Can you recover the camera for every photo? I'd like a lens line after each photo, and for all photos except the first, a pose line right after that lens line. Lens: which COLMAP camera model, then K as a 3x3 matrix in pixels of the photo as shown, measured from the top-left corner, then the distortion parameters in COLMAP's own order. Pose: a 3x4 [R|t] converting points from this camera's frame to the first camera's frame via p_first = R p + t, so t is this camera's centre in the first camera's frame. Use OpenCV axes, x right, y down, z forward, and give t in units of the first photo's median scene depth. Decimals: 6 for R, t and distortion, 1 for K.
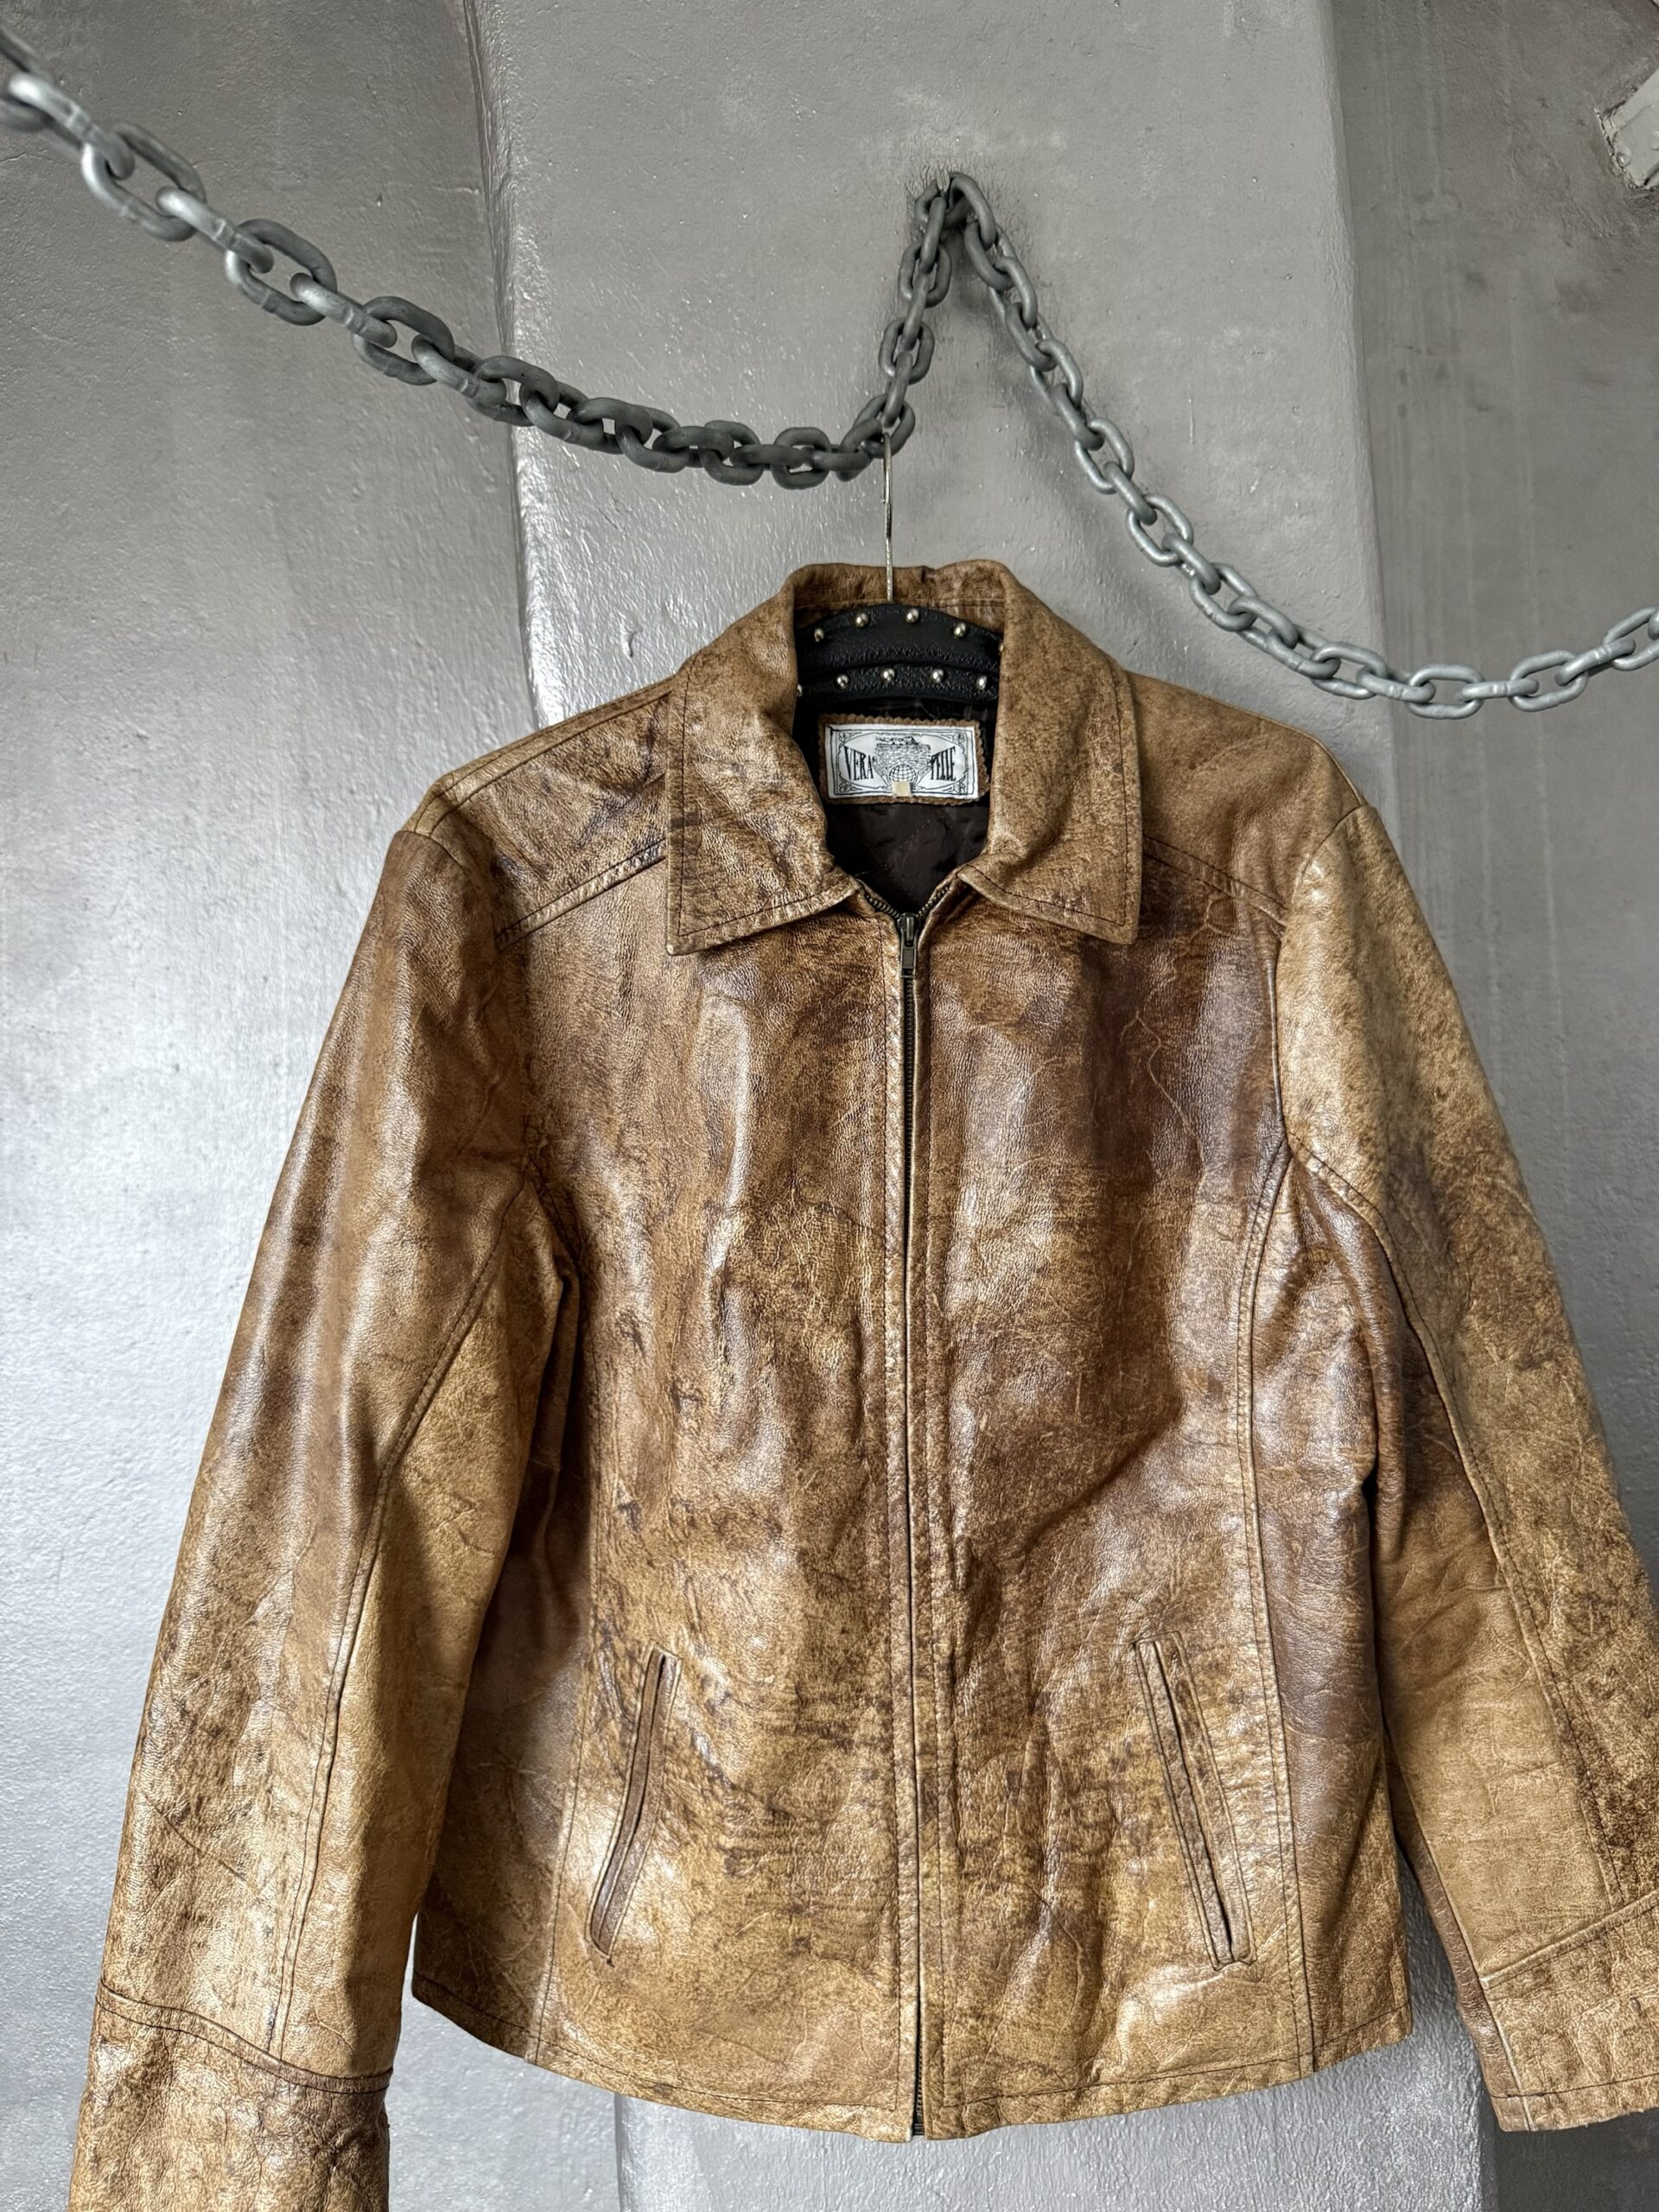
lens RADIAL K [[1608.8, 0, 836.2], [0, 1608.8, 1107.6], [0, 0, 1]] dist [0.014947, -0.039936]
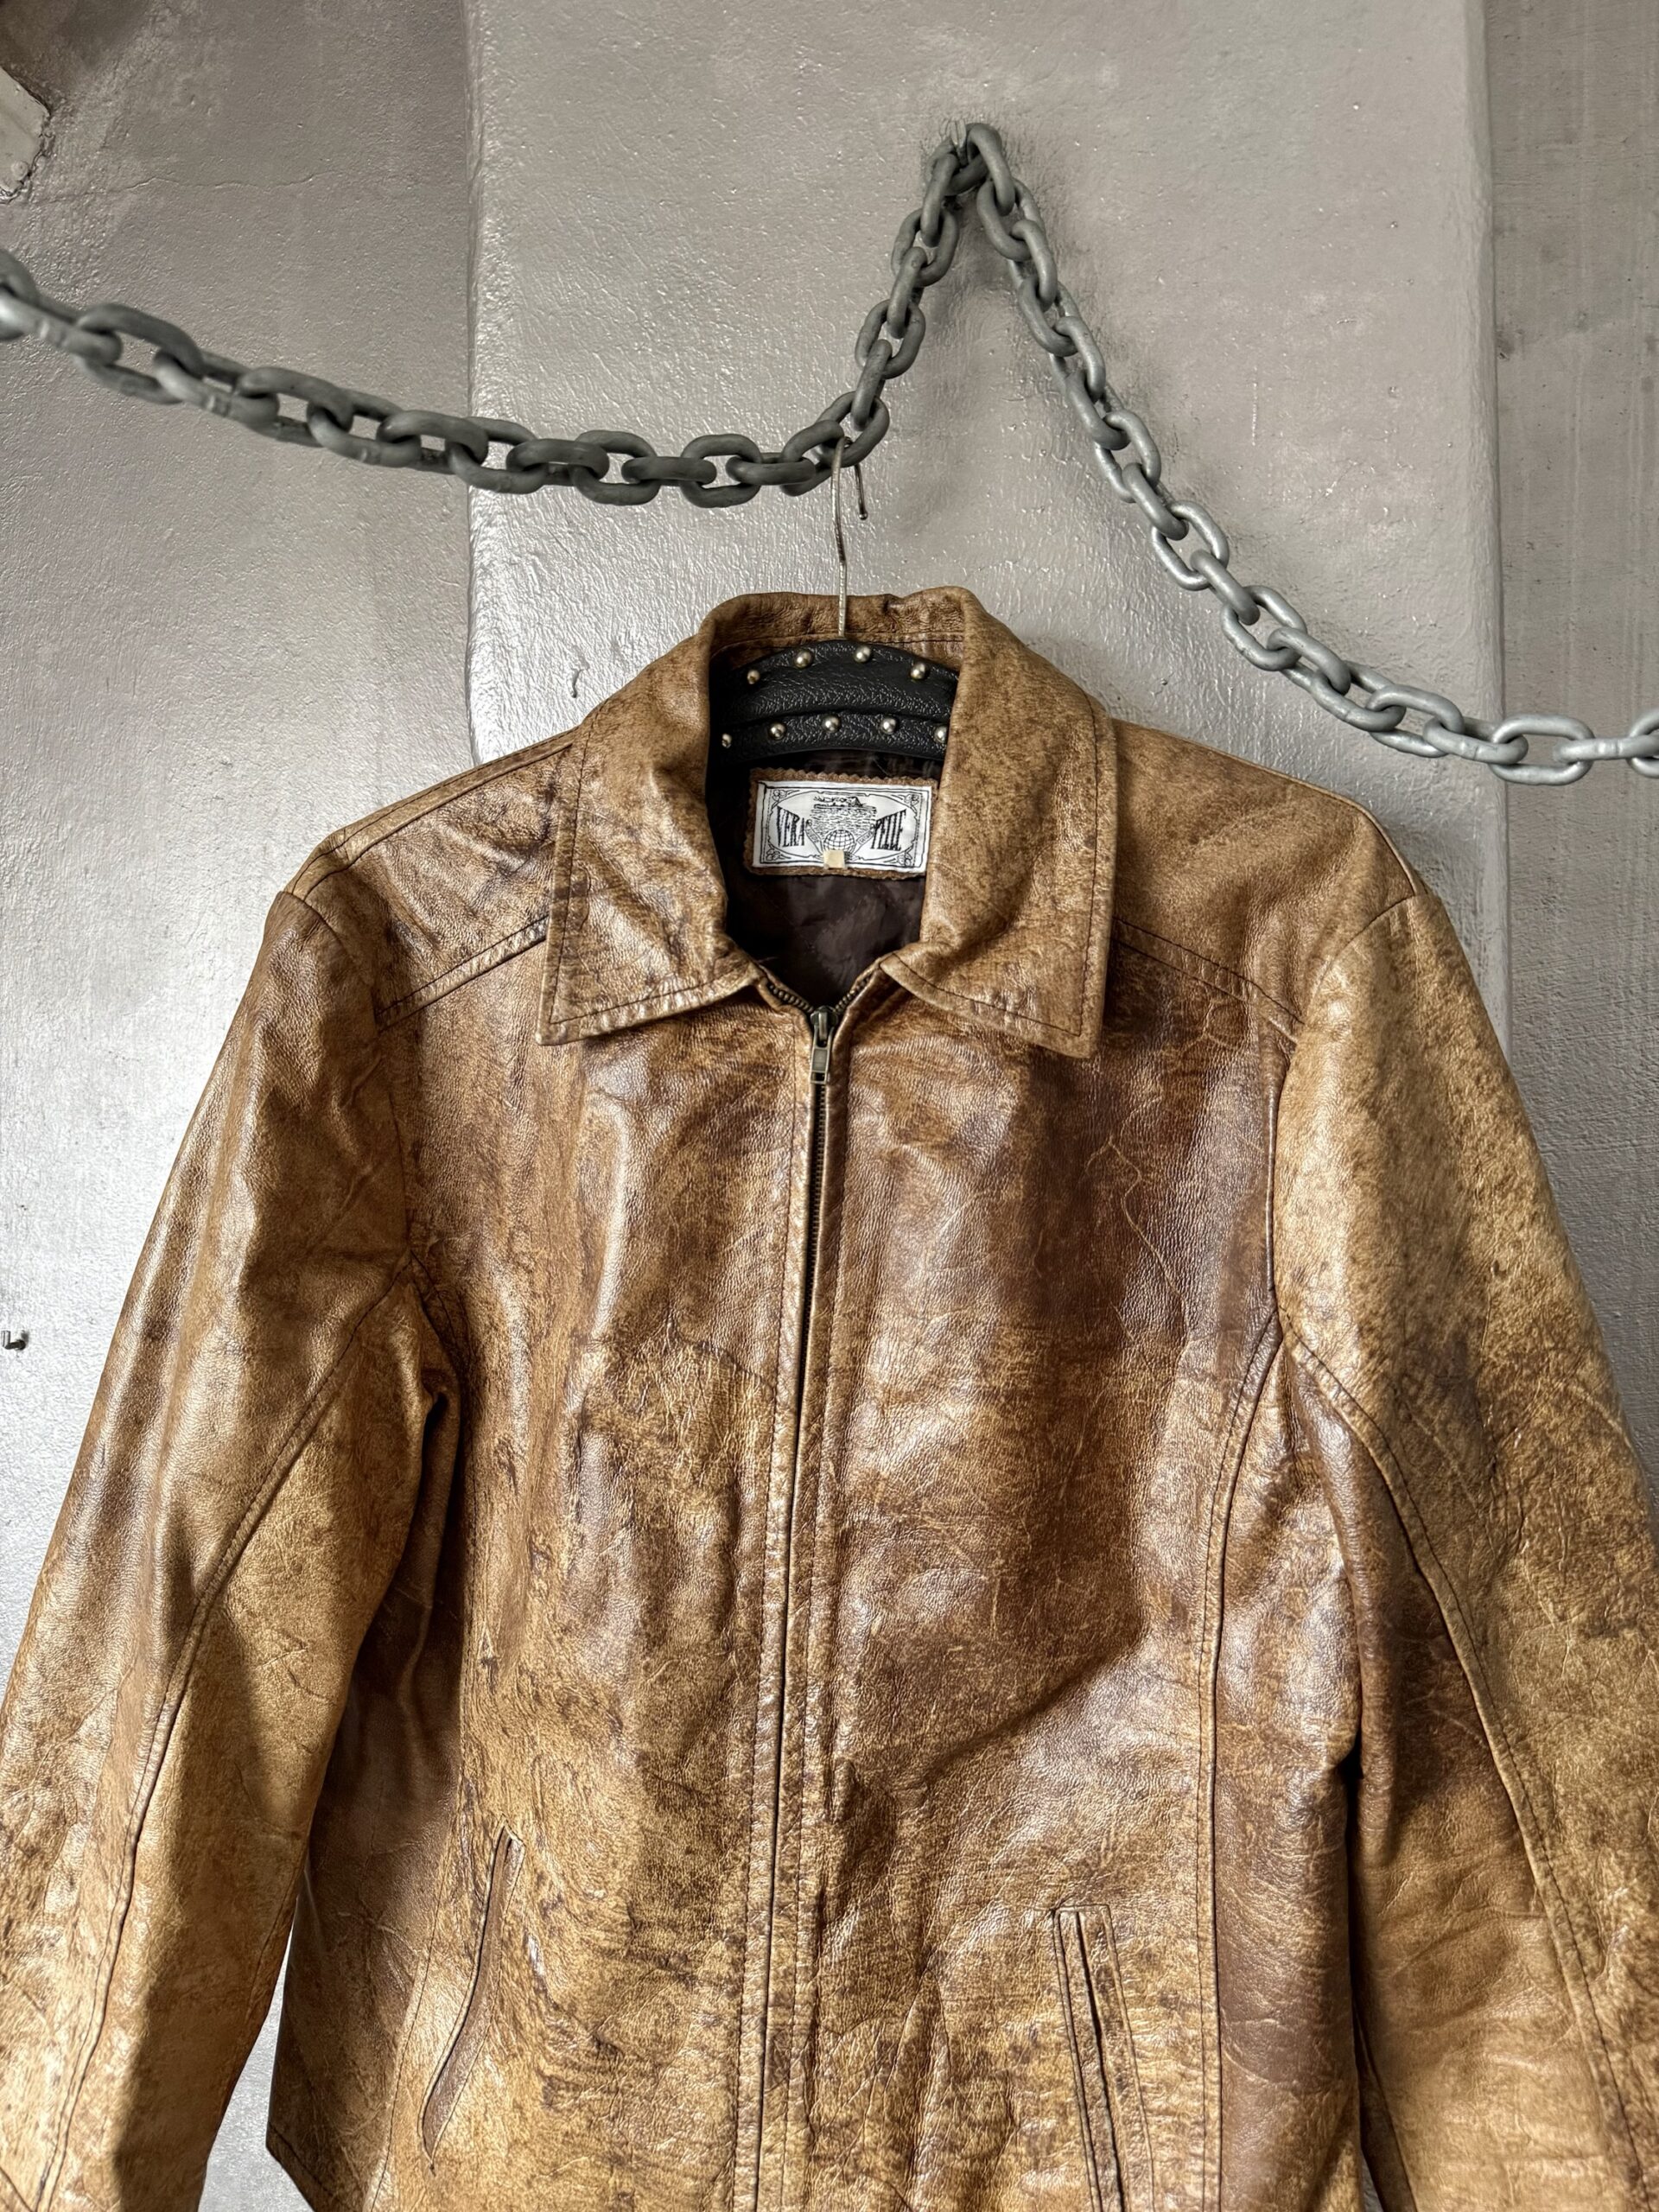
lens RADIAL K [[1608.8, 0, 831.9], [0, 1608.8, 1105.7], [0, 0, 1]] dist [0.014947, -0.039936]
pose [[0.973991, 0.059860, -0.218536, 0.232552], [-0.059484, 0.998195, 0.008305, -0.076241], [0.218639, 0.004910, 0.975794, 0.177543]]
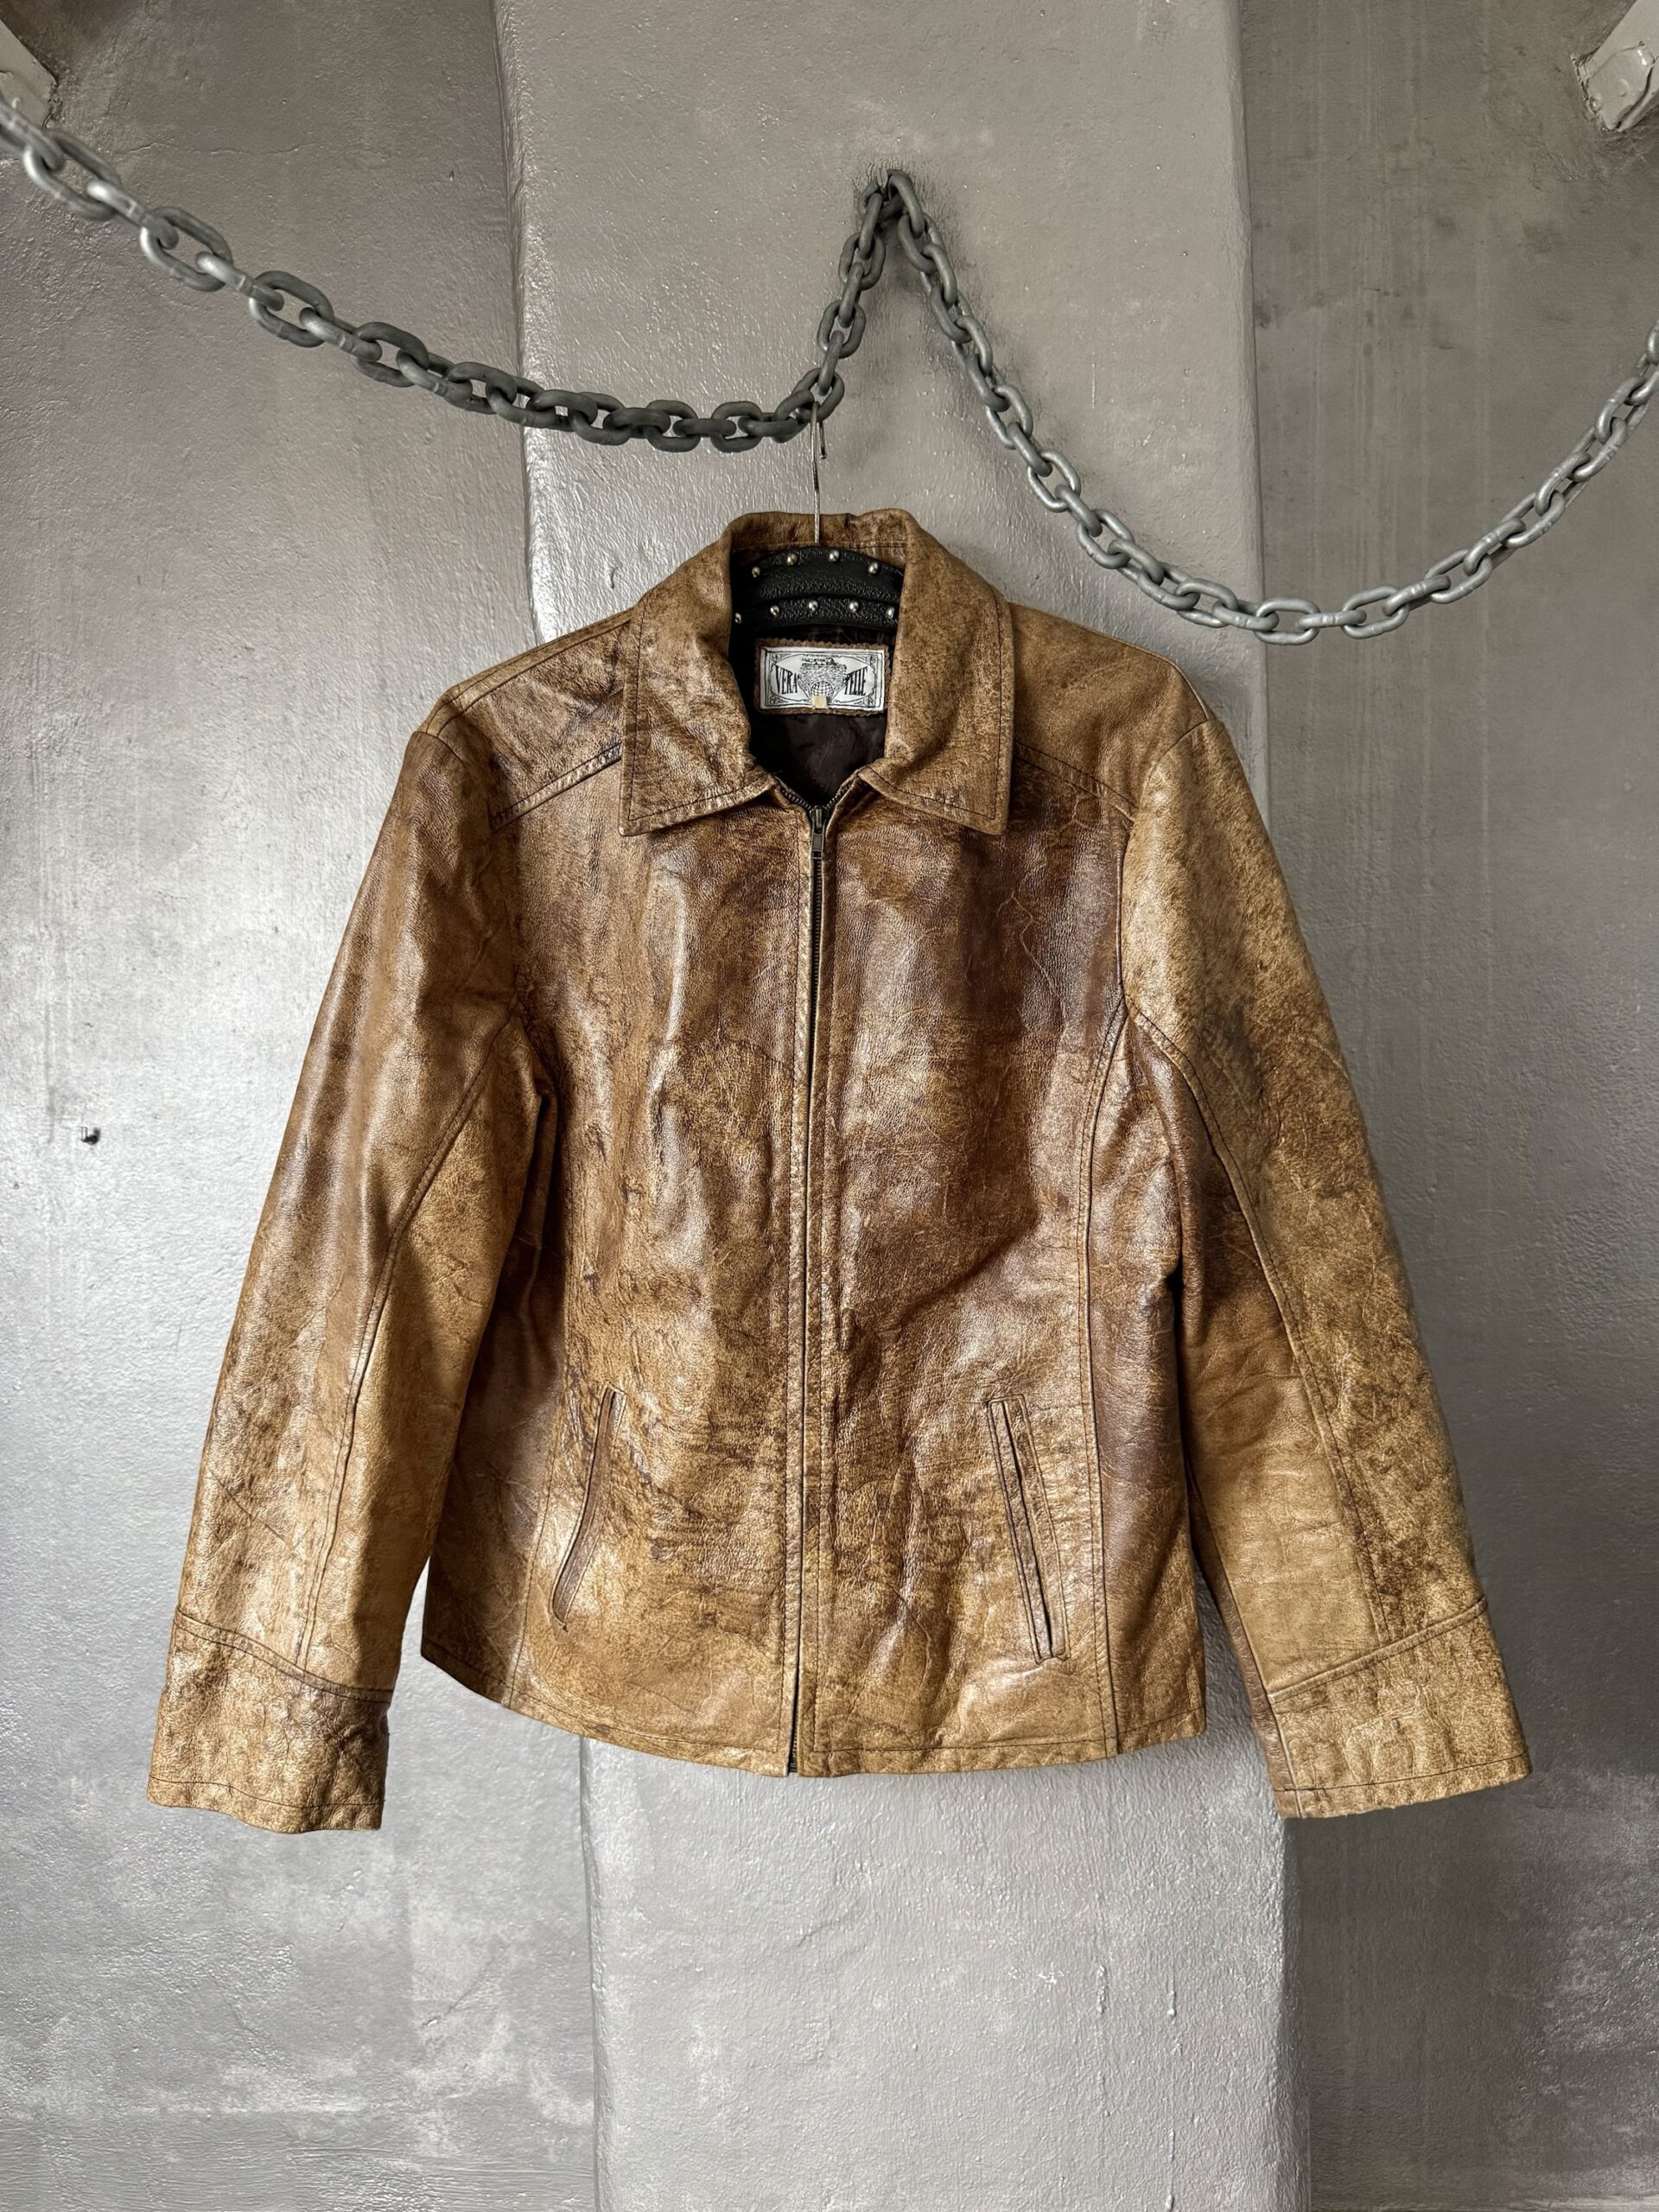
lens RADIAL K [[1608.8, 0, 829.2], [0, 1608.8, 1110.6], [0, 0, 1]] dist [0.014947, -0.039936]
pose [[0.994663, 0.034096, -0.097379, 0.177974], [-0.028183, 0.997711, 0.061472, 0.035510], [0.099252, -0.058399, 0.993347, -0.227928]]
